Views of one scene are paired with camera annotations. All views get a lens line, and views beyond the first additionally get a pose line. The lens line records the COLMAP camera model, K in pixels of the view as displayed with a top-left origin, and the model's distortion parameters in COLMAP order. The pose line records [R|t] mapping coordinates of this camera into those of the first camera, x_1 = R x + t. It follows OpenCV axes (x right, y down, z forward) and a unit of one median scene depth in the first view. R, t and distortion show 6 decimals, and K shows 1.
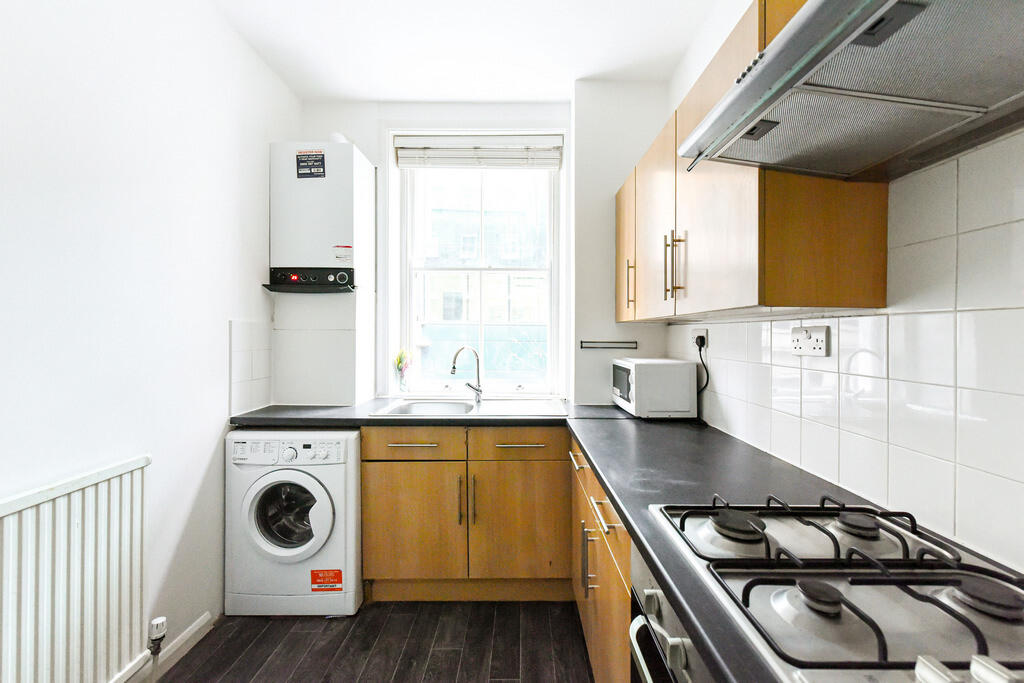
lens RADIAL K [[430.2, 0, 520.6], [0, 430.2, 326.3], [0, 0, 1]] dist [0.001873, -0.000958]
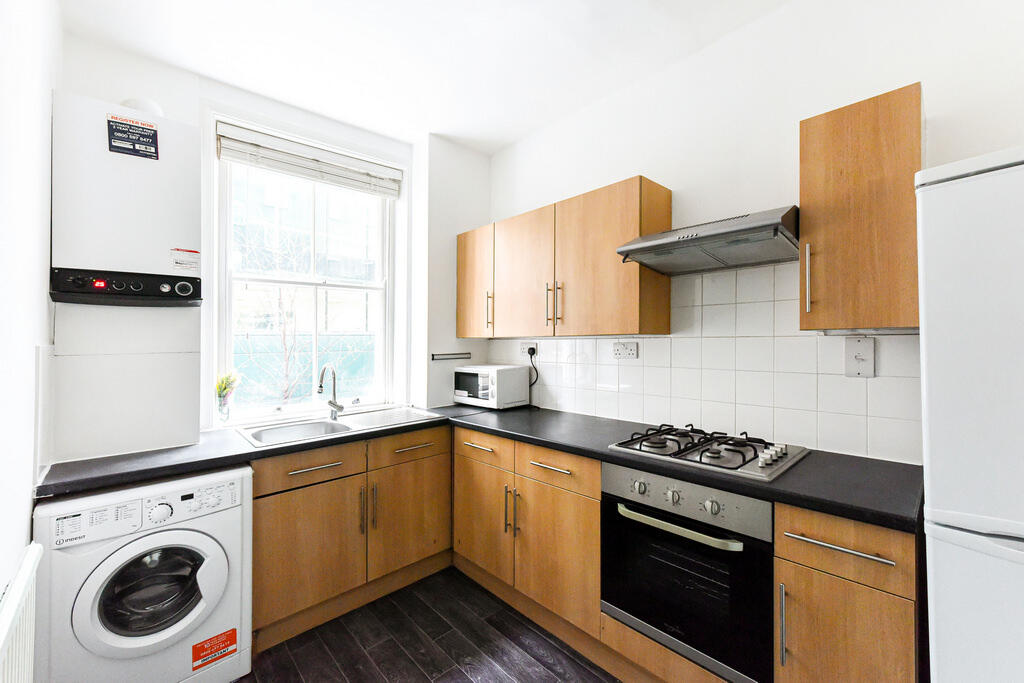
lens RADIAL K [[430.2, 0, 507.0], [0, 430.2, 335.8], [0, 0, 1]] dist [0.001873, -0.000958]
pose [[0.737221, -0.012869, 0.675529, -0.577082], [0.007965, 0.999915, 0.010356, -0.030828], [-0.675605, -0.002254, 0.737261, -0.014017]]
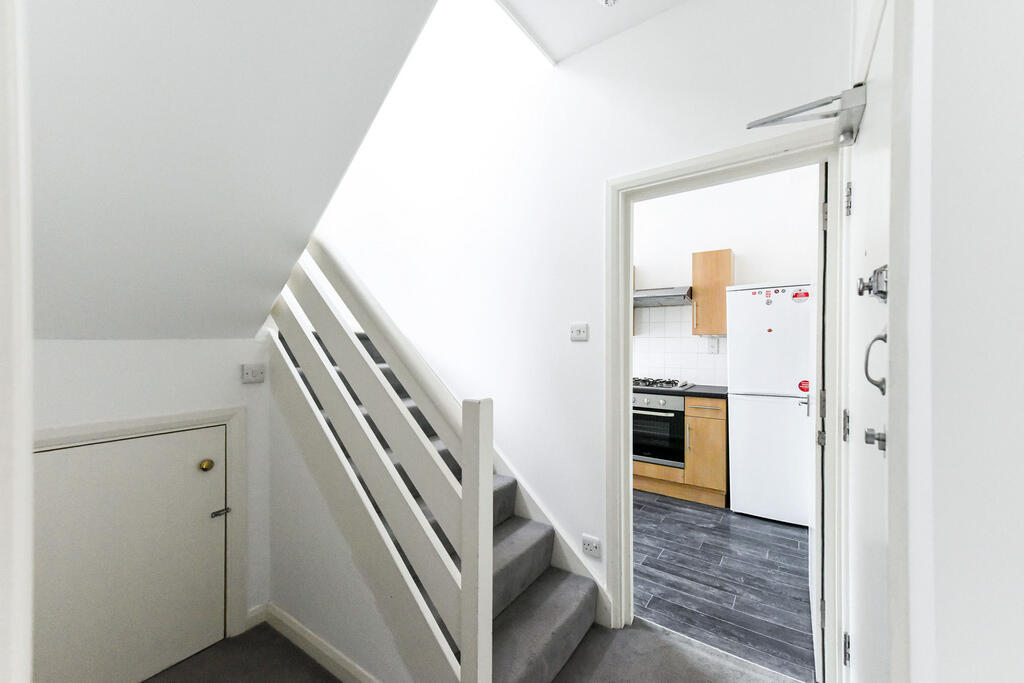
lens RADIAL K [[412.0, 0, 514.2], [0, 412.0, 336.0], [0, 0, 1]] dist [-0.000912, -0.000007]
pose [[0.570815, -0.009405, 0.821025, -1.800347], [-0.001064, 0.999925, 0.012195, -0.047005], [-0.821078, -0.007835, 0.570762, -0.228199]]
